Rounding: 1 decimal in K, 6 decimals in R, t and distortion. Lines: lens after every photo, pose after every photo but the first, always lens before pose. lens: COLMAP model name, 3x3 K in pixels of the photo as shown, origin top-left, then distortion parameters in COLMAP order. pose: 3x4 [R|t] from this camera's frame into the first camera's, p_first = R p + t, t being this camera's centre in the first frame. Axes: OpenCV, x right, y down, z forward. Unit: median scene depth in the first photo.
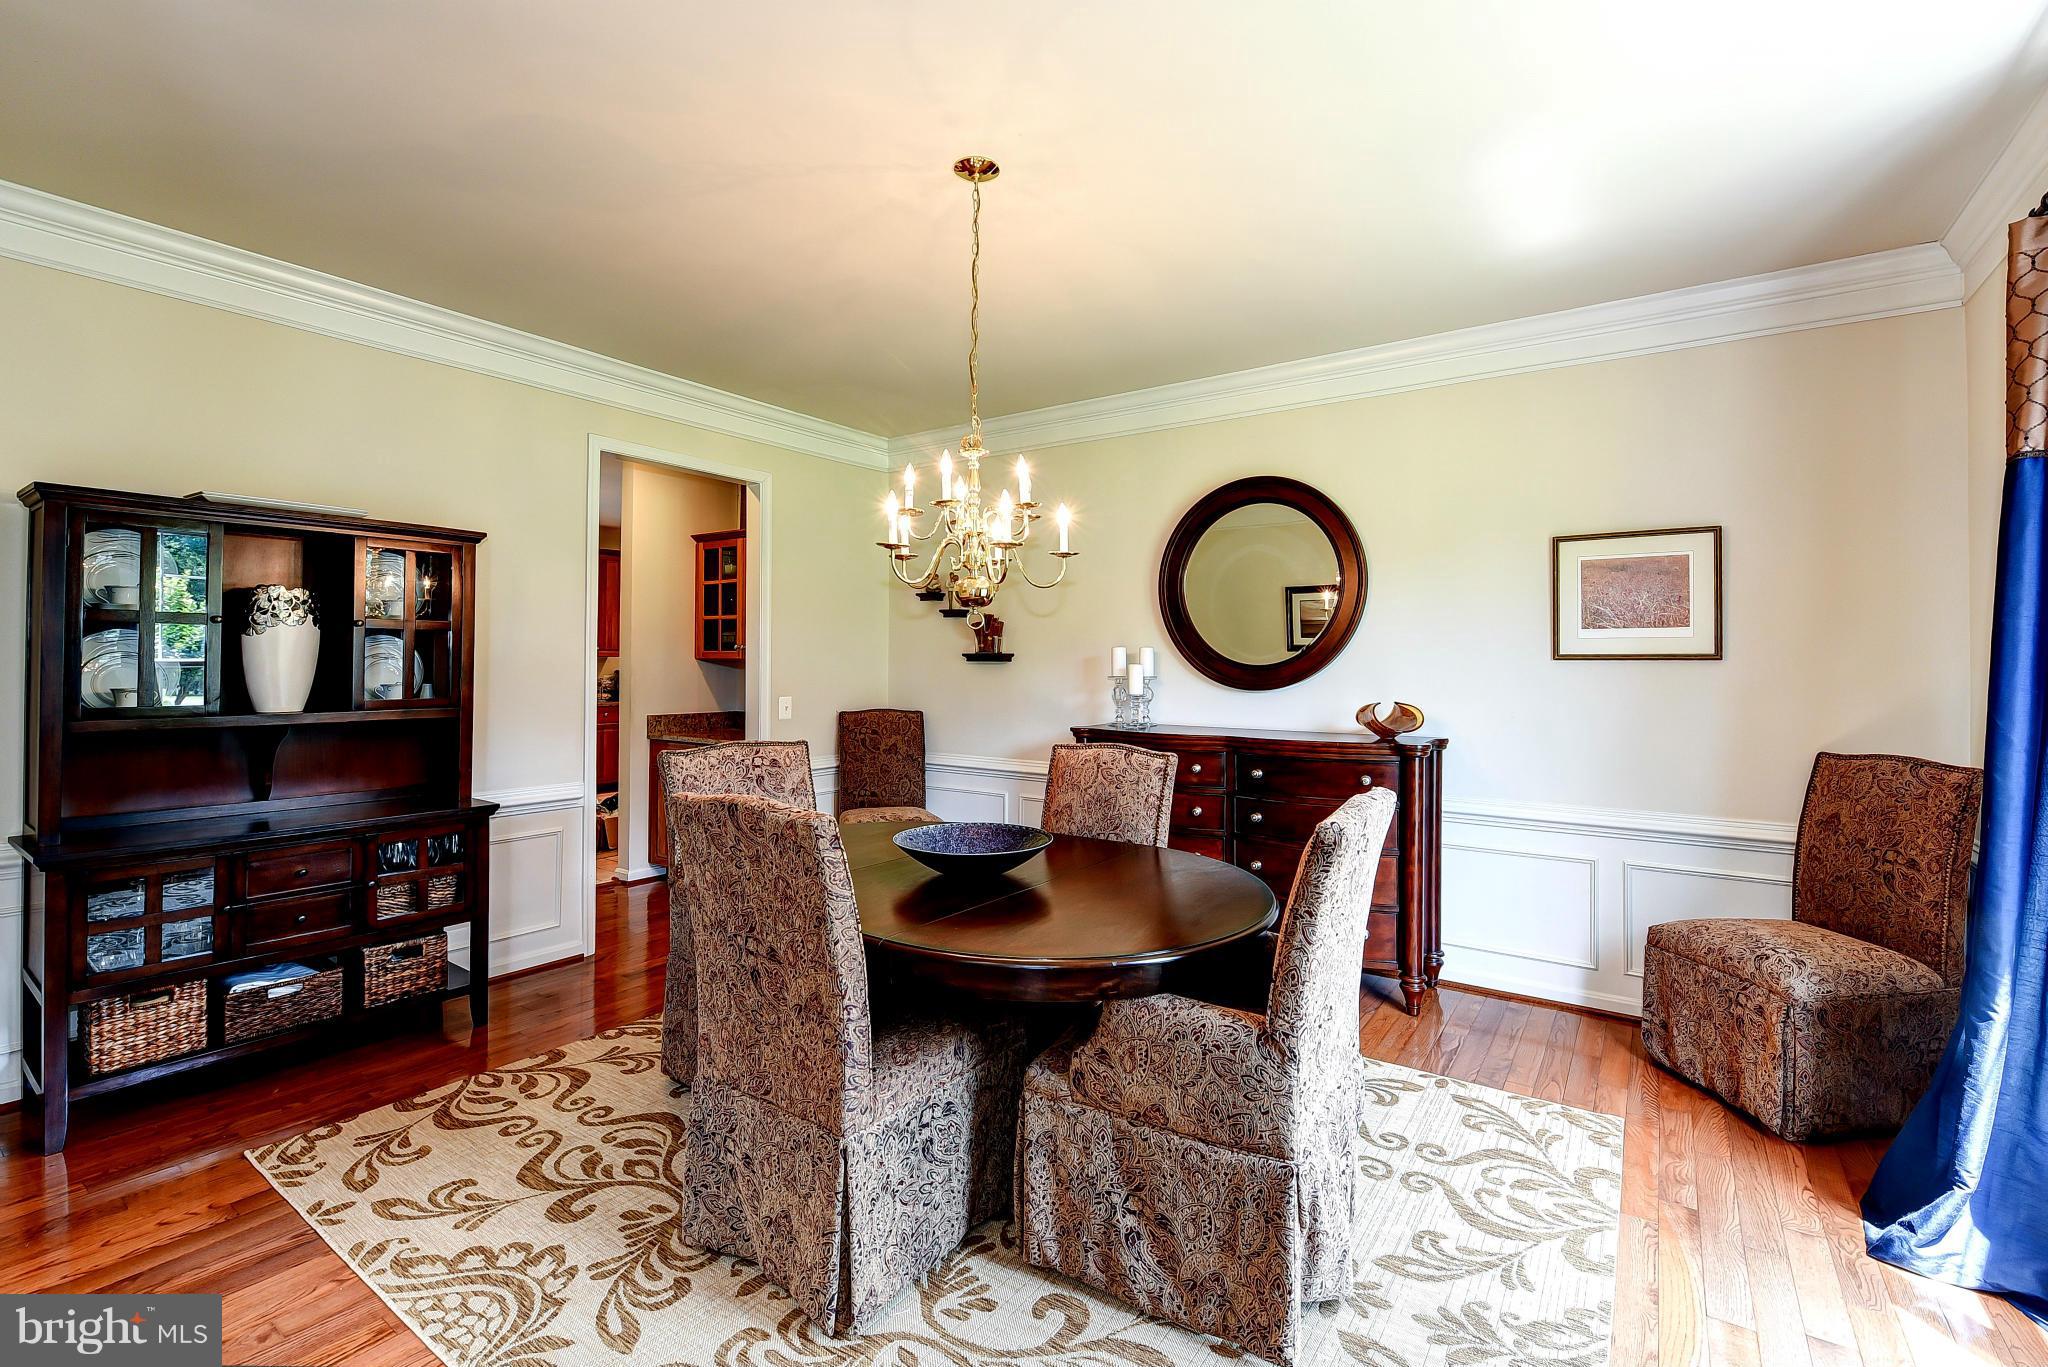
lens RADIAL K [[879.3, 0, 1059.8], [0, 879.3, 636.2], [0, 0, 1]] dist [-0.001590, -0.000076]
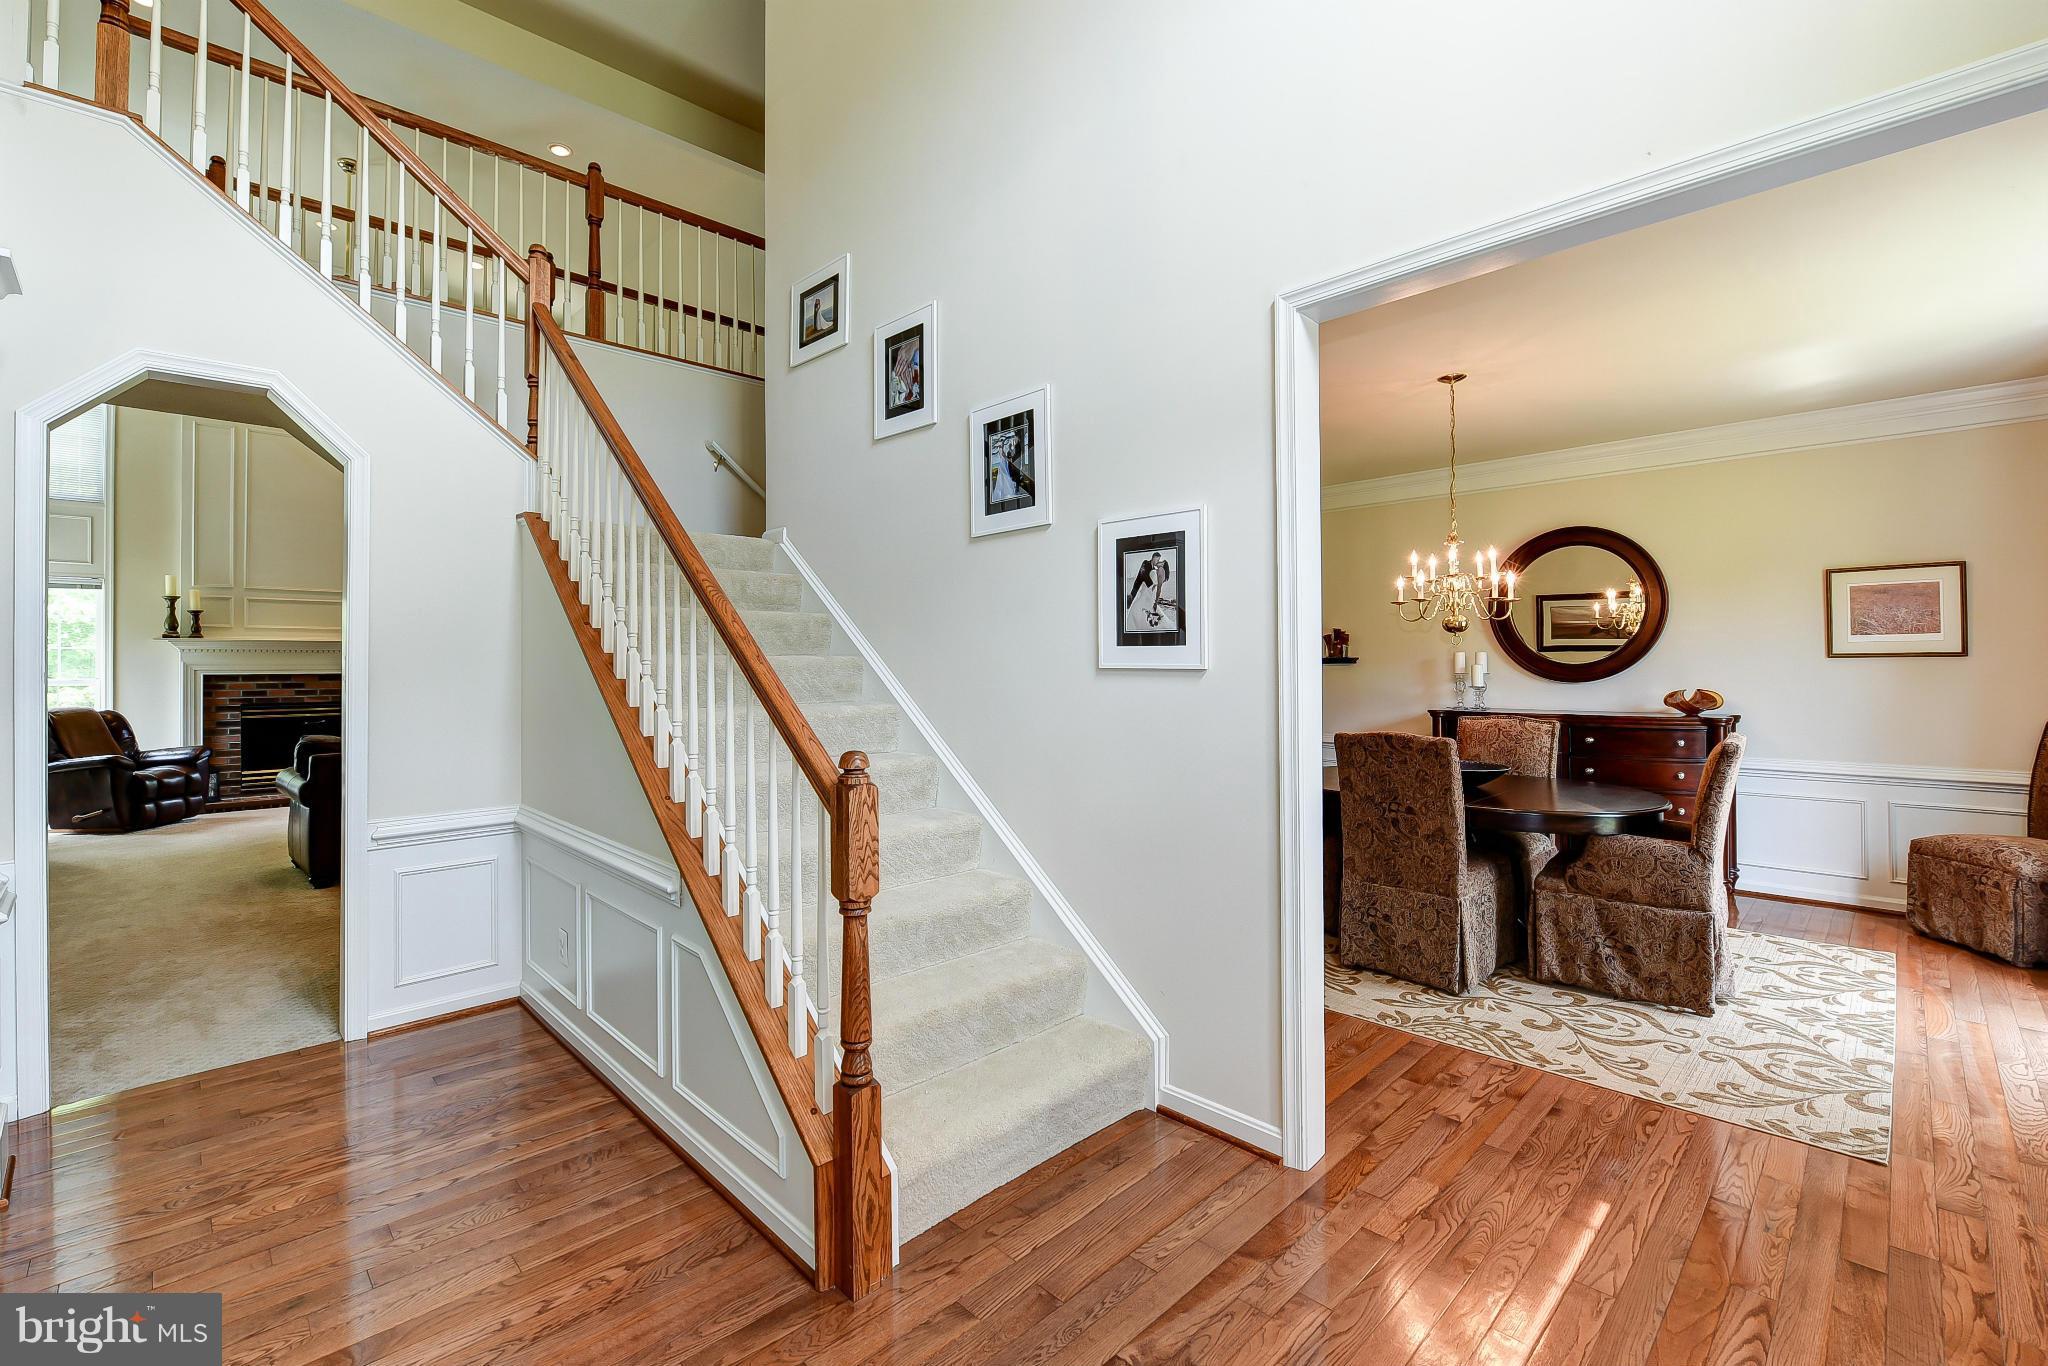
lens RADIAL K [[876.4, 0, 1049.2], [0, 876.4, 641.6], [0, 0, 1]] dist [0.000275, -0.000197]
pose [[0.984613, -0.015332, -0.174078, -0.535665], [0.015809, 0.999874, 0.001353, -0.026009], [0.174035, -0.004084, 0.984731, -0.759412]]
